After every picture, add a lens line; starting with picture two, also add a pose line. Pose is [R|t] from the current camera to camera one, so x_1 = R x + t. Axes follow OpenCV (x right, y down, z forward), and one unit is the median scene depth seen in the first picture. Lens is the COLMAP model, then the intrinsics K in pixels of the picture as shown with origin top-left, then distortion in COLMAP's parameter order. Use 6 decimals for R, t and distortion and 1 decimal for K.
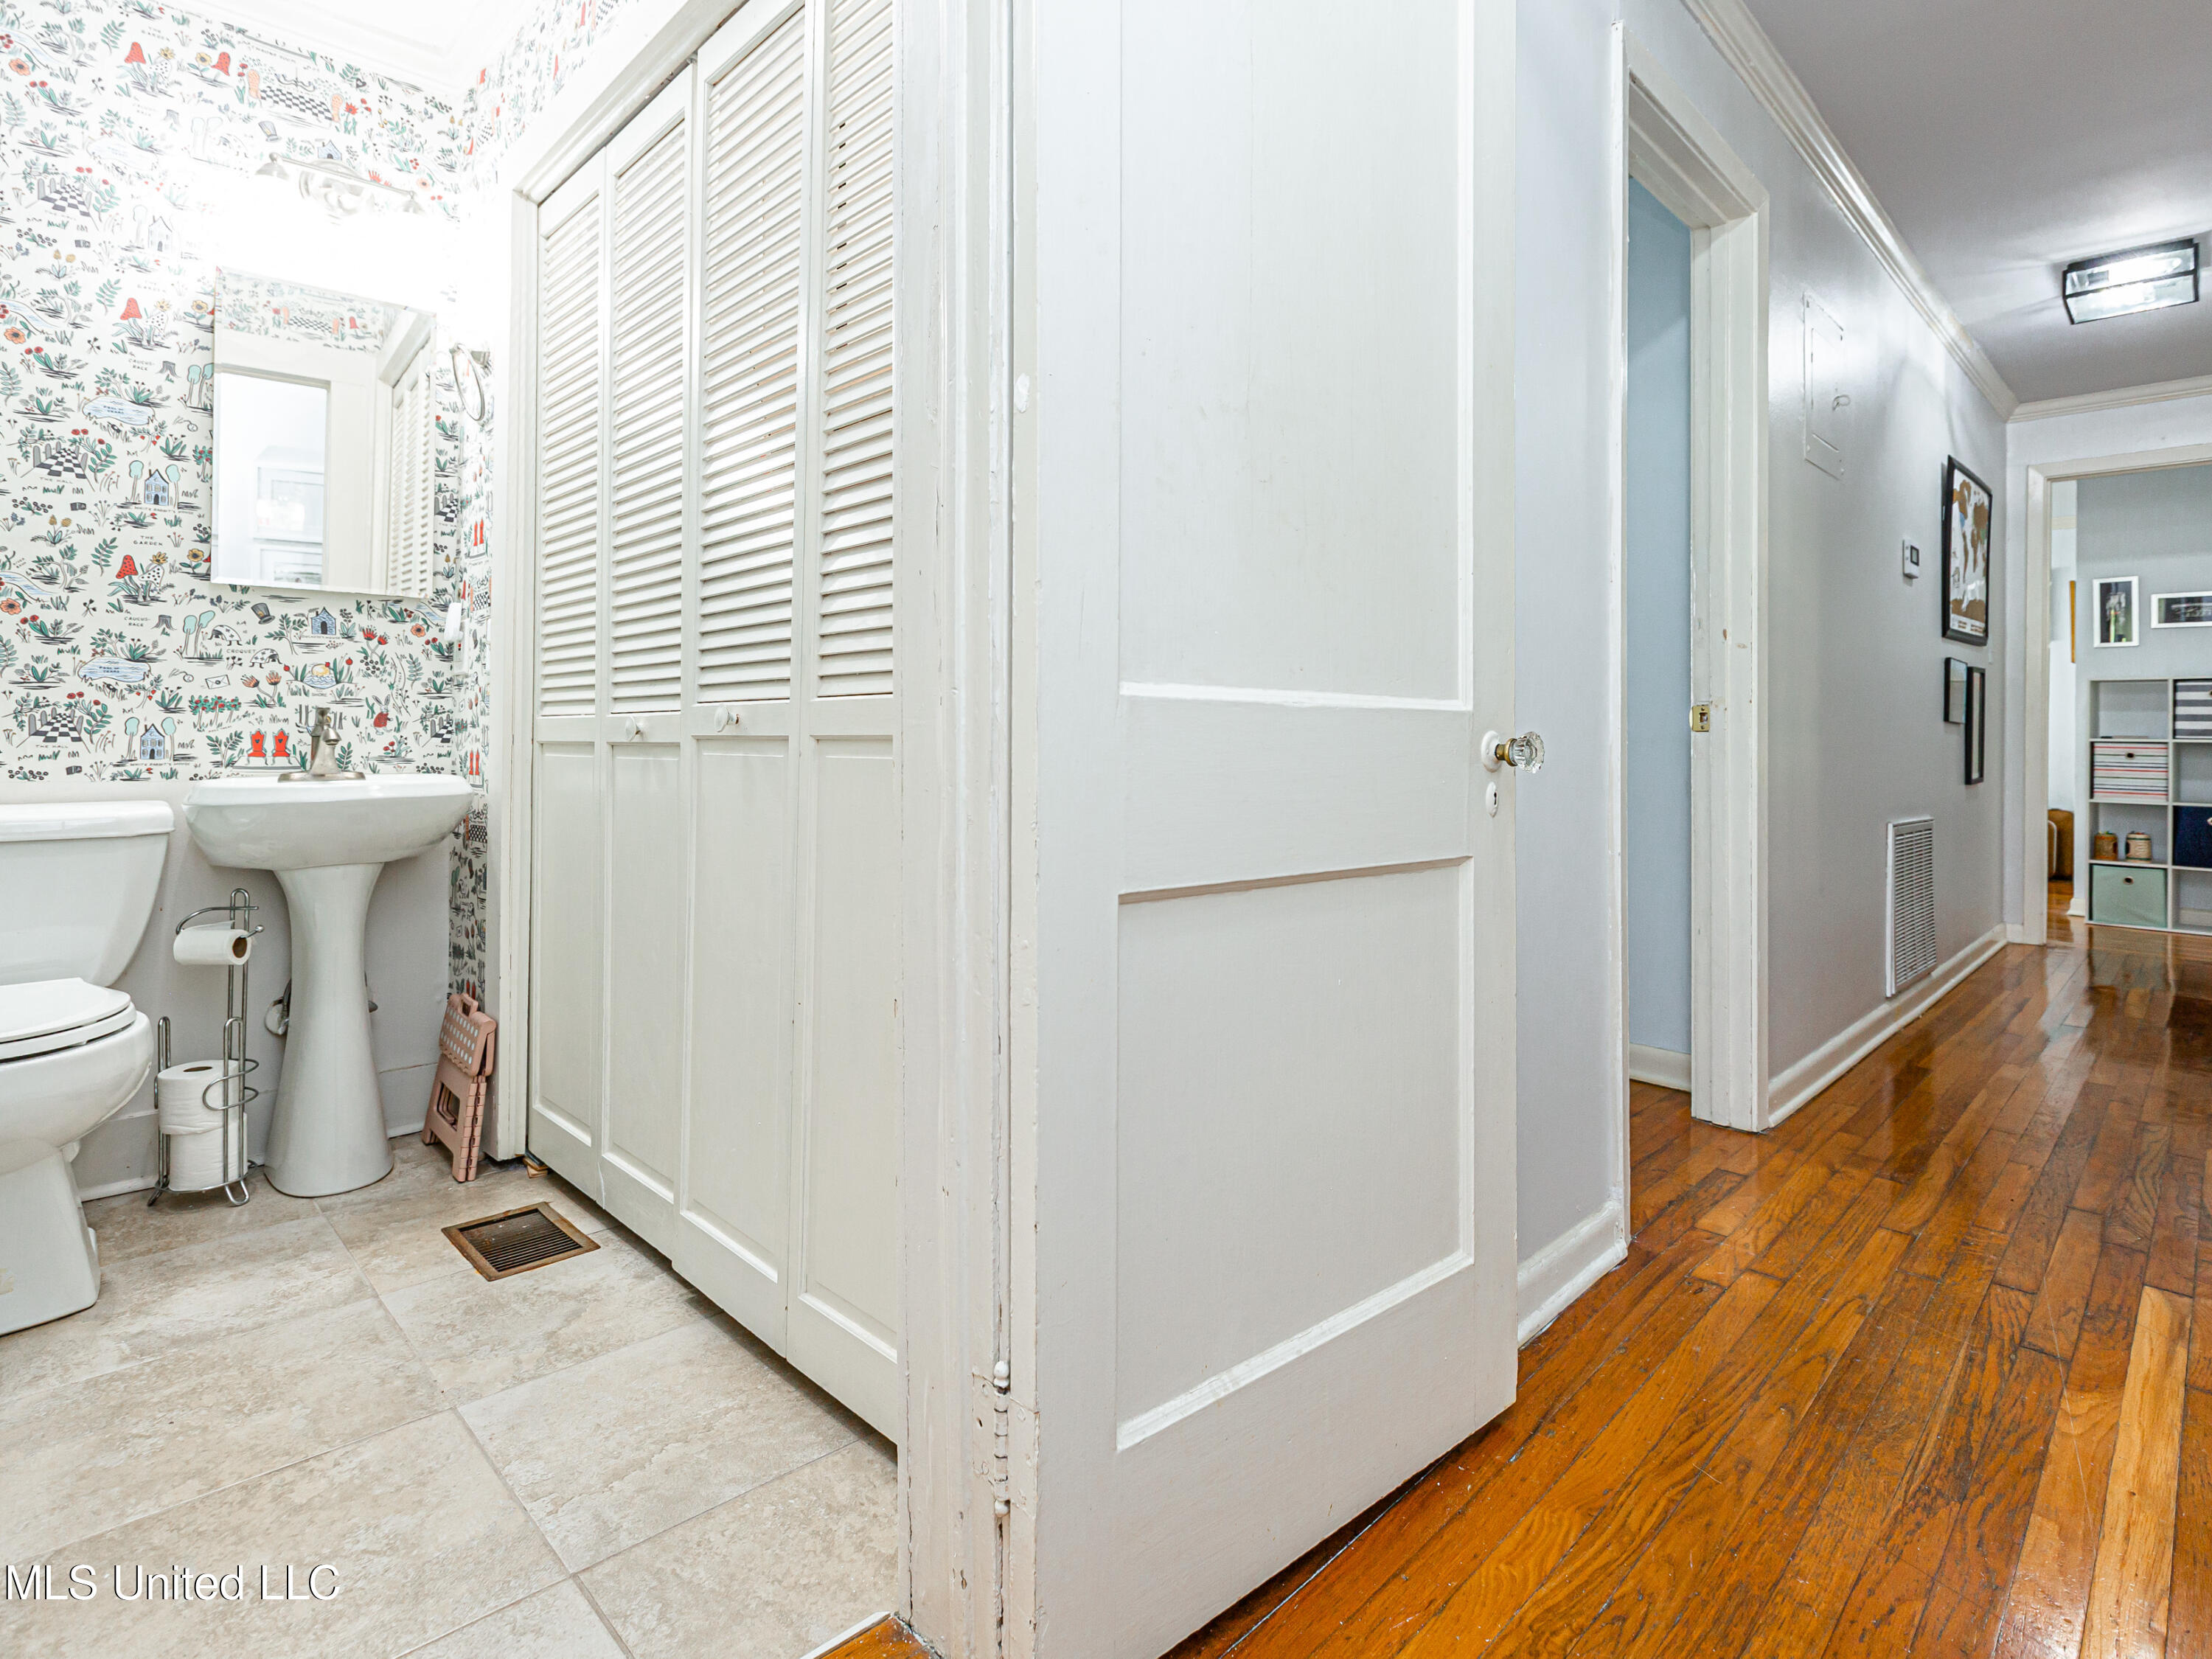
lens RADIAL K [[1123.4, 0, 1065.7], [0, 1123.4, 727.9], [0, 0, 1]] dist [0.006030, -0.007968]
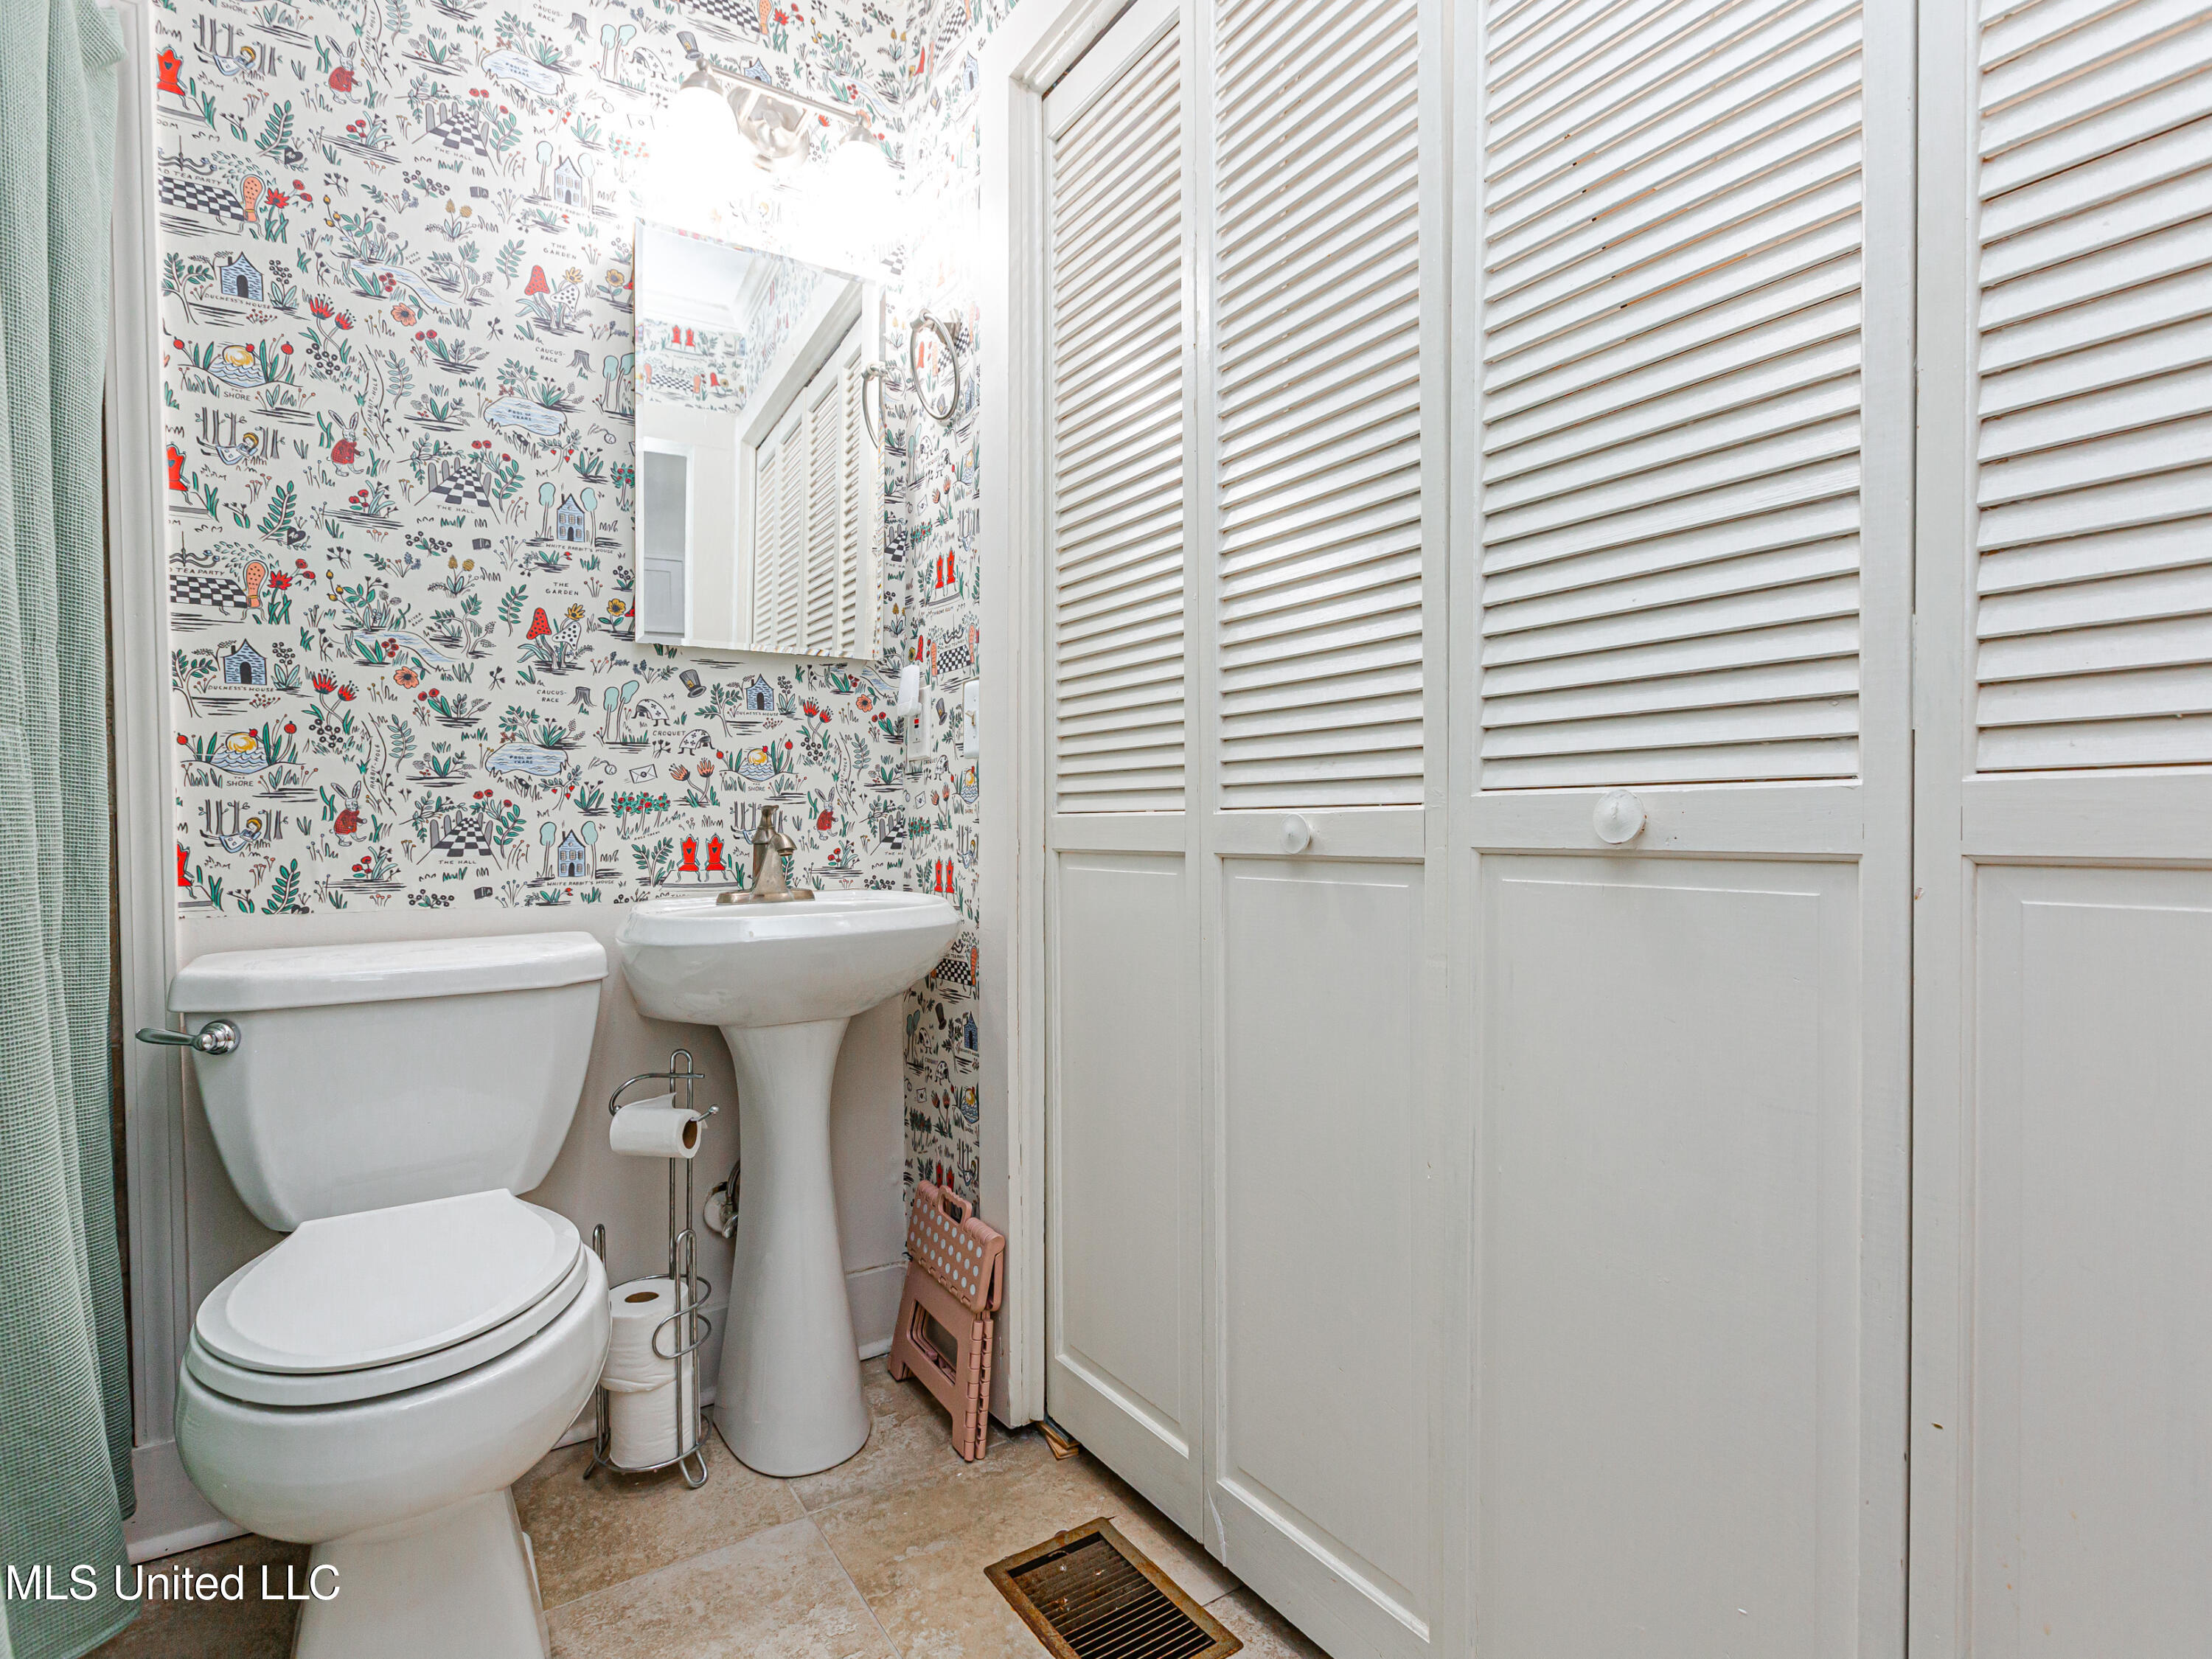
lens RADIAL K [[1106.1, 0, 1106.0], [0, 1106.1, 829.5], [0, 0, 1]] dist [-0.003432, -0.000822]
pose [[0.985088, -0.010273, -0.171745, -0.324388], [0.012524, 0.999849, 0.012026, -0.008445], [0.171596, -0.013998, 0.985068, 0.322114]]
